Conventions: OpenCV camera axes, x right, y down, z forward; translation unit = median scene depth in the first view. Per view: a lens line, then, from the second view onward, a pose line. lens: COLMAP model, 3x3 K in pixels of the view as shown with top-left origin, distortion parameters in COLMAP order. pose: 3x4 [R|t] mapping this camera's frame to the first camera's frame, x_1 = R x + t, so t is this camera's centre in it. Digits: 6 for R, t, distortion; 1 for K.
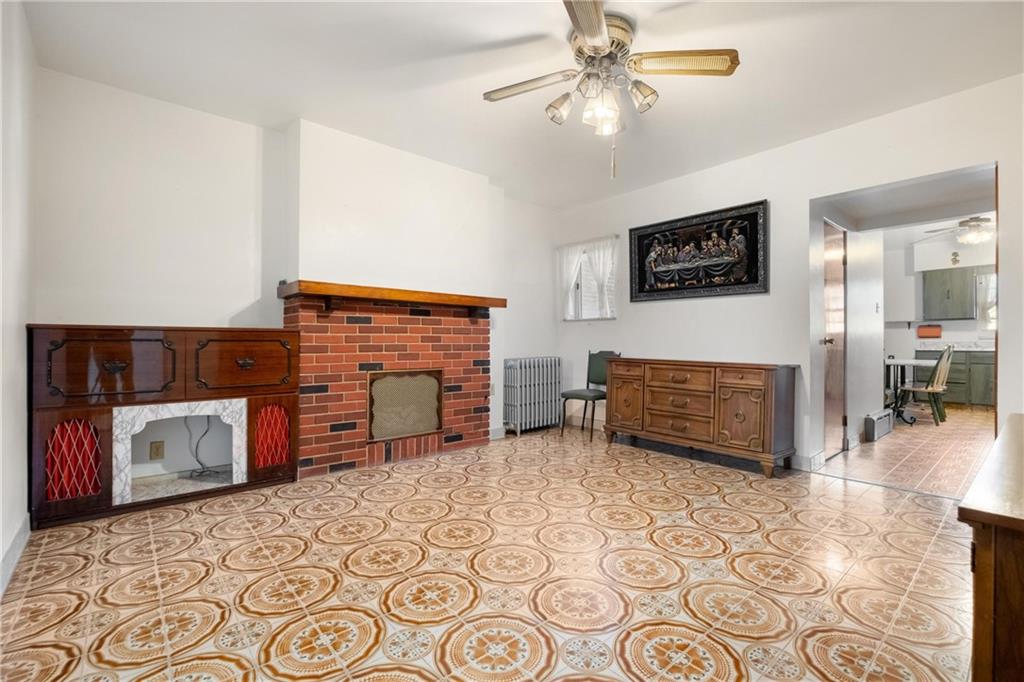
lens RADIAL K [[459.7, 0, 513.6], [0, 459.7, 338.4], [0, 0, 1]] dist [-0.008490, -0.000019]
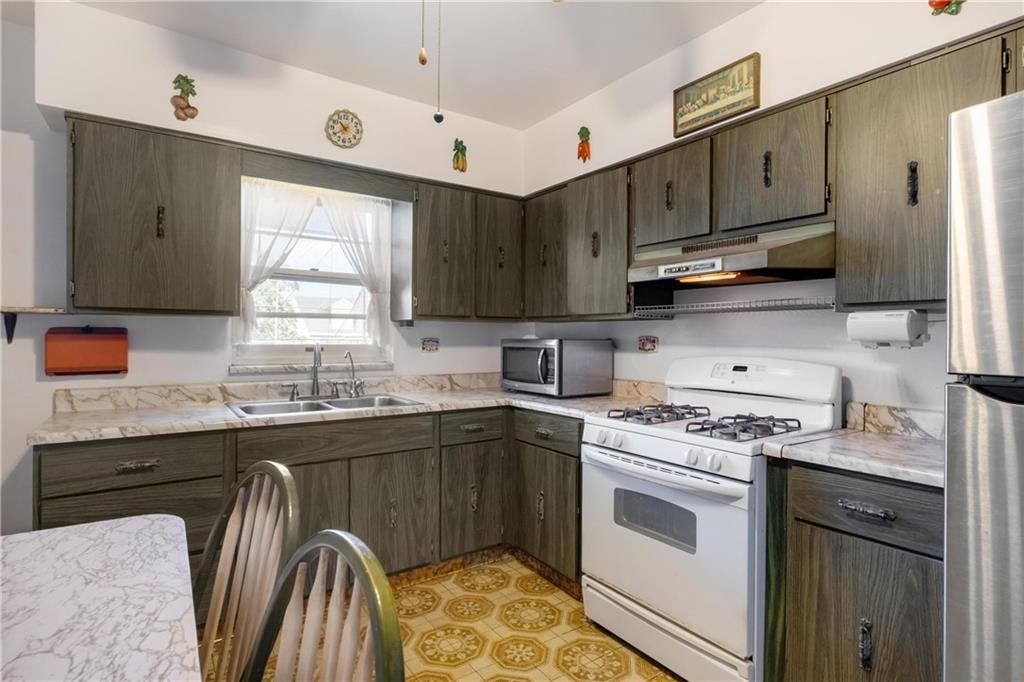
lens RADIAL K [[508.0, 0, 502.6], [0, 508.0, 336.4], [0, 0, 1]] dist [0.001009, 0.000305]
pose [[0.104308, 0.010106, 0.994494, 0.659231], [-0.008227, 0.999923, -0.009298, -0.024306], [-0.994511, -0.007211, 0.104383, 0.750545]]
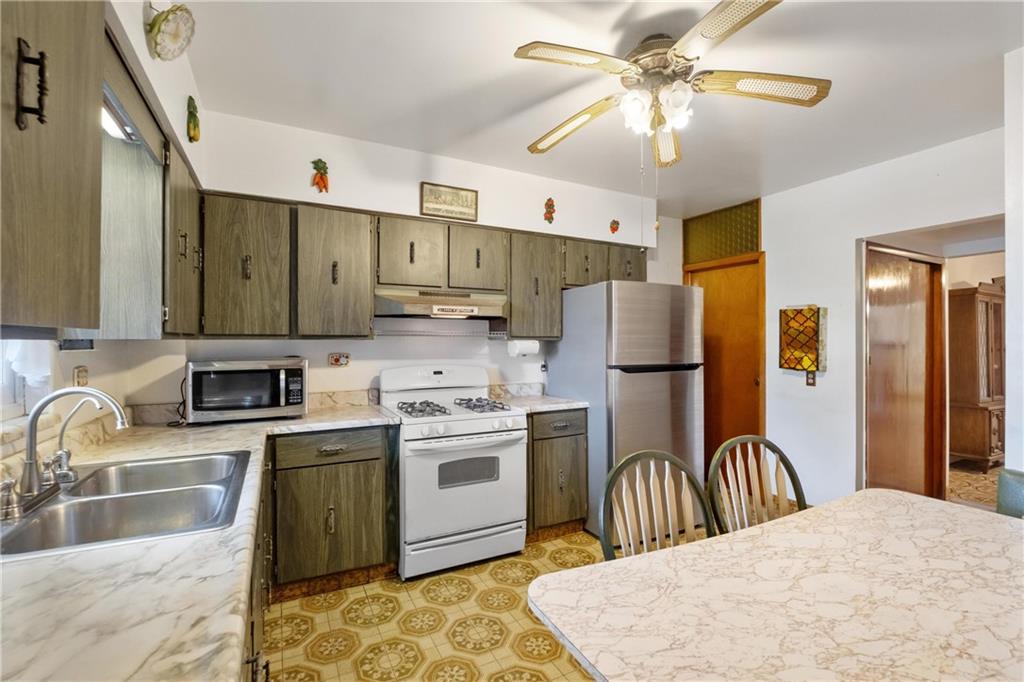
lens RADIAL K [[459.7, 0, 502.5], [0, 459.7, 340.4], [0, 0, 1]] dist [-0.008490, -0.000019]
pose [[-0.970142, 0.008432, 0.242390, 0.815817], [0.007841, 0.999963, -0.003402, -0.037974], [-0.242410, -0.001400, -0.970173, 1.056127]]
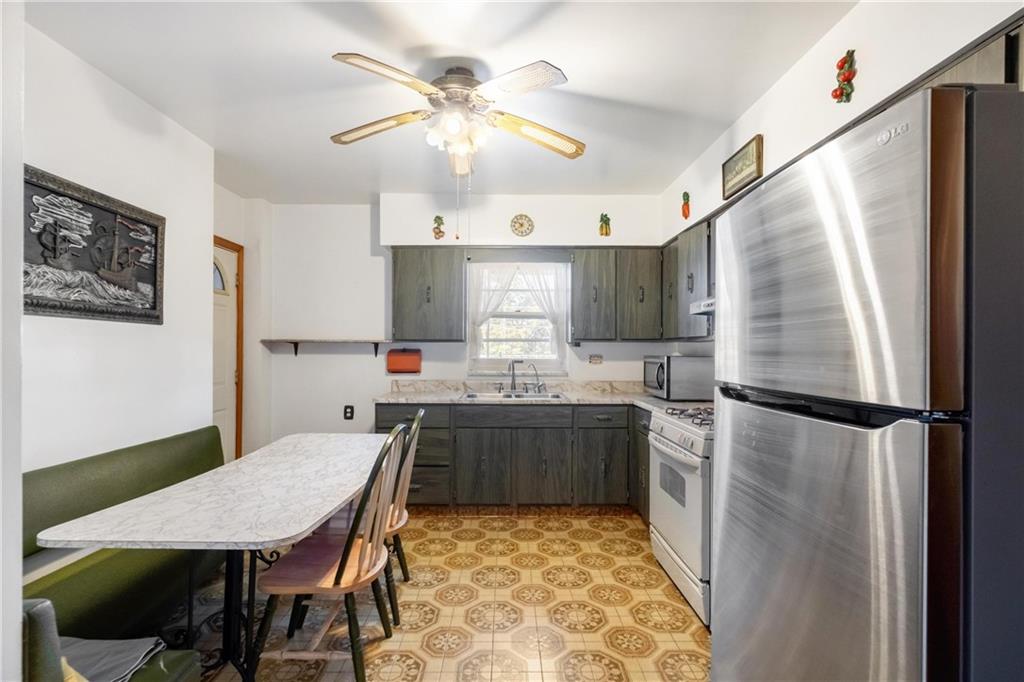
lens RADIAL K [[459.7, 0, 507.5], [0, 459.7, 349.4], [0, 0, 1]] dist [-0.008490, -0.000019]
pose [[0.640424, 0.011535, 0.767935, 0.592330], [-0.010070, 0.999927, -0.006622, -0.028029], [-0.767955, -0.003492, 0.640494, 0.576655]]
